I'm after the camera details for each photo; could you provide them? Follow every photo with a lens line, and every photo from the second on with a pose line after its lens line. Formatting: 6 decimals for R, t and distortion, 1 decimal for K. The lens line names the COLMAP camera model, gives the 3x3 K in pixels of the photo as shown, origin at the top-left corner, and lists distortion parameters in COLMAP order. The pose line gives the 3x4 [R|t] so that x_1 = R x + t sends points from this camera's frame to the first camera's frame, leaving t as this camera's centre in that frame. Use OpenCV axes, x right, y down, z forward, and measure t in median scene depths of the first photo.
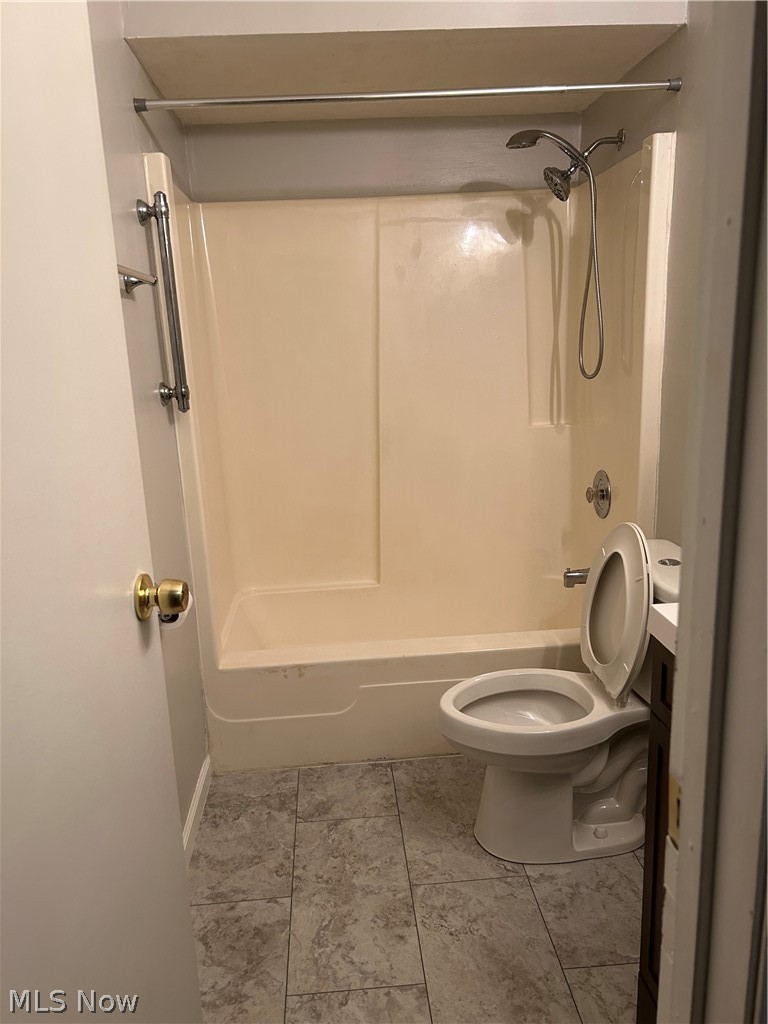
lens RADIAL K [[772.9, 0, 383.4], [0, 772.9, 513.6], [0, 0, 1]] dist [0.014137, -0.004382]
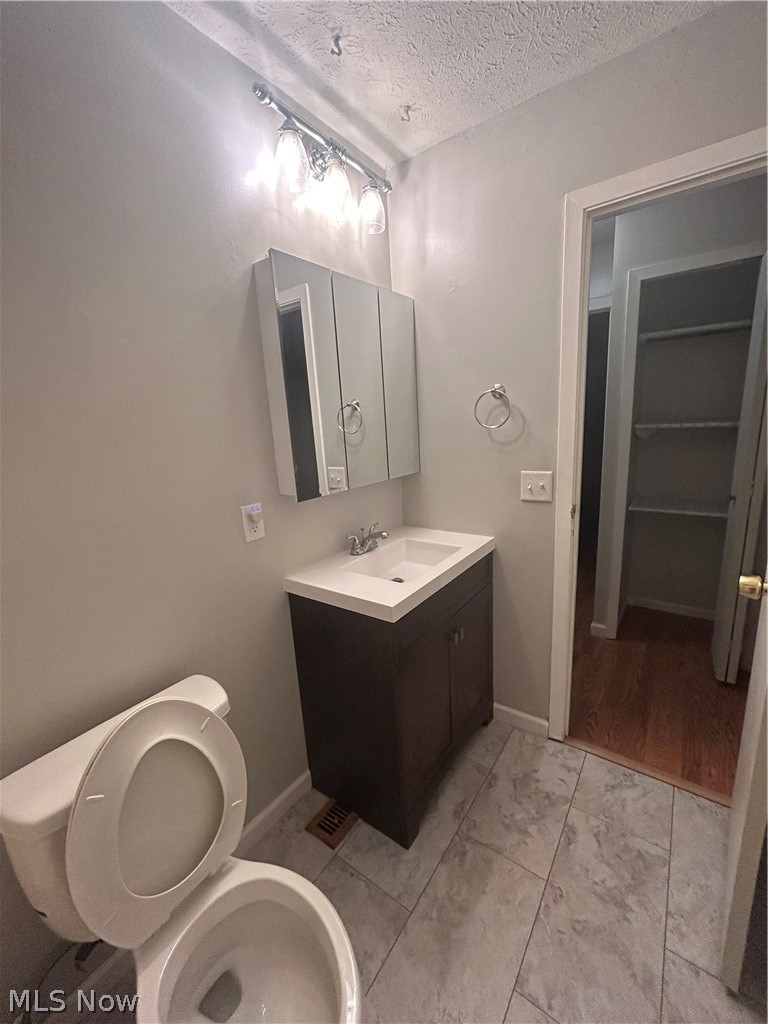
lens RADIAL K [[413.0, 0, 384.5], [0, 413.0, 512.5], [0, 0, 1]] dist [-0.003058, -0.000235]
pose [[-0.759944, -0.052591, 0.647858, -0.162059], [0.239833, 0.903702, 0.354686, -0.306611], [-0.604124, 0.424920, -0.674150, 1.254491]]
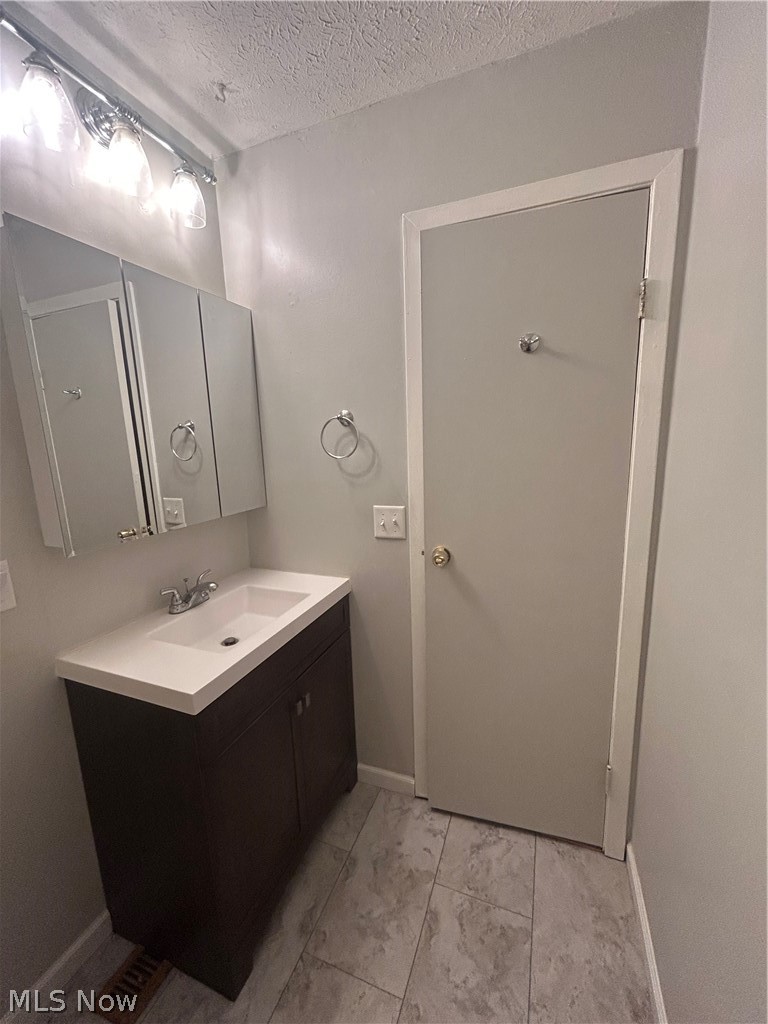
lens RADIAL K [[413.0, 0, 386.0], [0, 413.0, 512.9], [0, 0, 1]] dist [-0.003058, -0.000235]
pose [[-0.899926, -0.004705, 0.436018, -0.182248], [0.171285, 0.915748, 0.363410, -0.275041], [-0.400992, 0.401725, -0.823300, 1.083161]]
